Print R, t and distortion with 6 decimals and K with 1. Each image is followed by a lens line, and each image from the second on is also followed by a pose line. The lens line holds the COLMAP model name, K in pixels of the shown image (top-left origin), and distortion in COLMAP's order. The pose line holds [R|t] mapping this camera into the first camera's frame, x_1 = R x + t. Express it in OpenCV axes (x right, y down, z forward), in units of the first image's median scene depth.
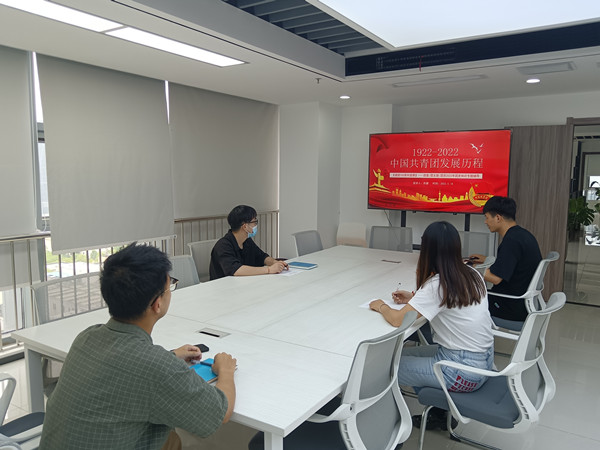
lens RADIAL K [[474.7, 0, 305.5], [0, 474.7, 219.2], [0, 0, 1]] dist [-0.009595, 0.003226]
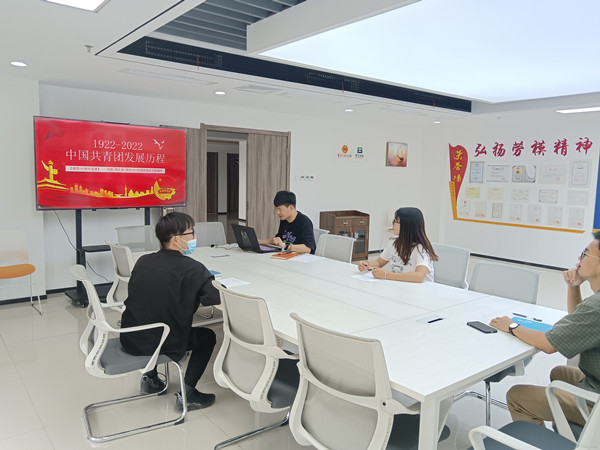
lens RADIAL K [[474.7, 0, 295.9], [0, 474.7, 224.5], [0, 0, 1]] dist [-0.009595, 0.003226]
pose [[0.314239, -0.101956, 0.943853, -0.547311], [0.065797, 0.994165, 0.085485, -0.042626], [-0.947061, 0.035240, 0.319114, 0.381602]]
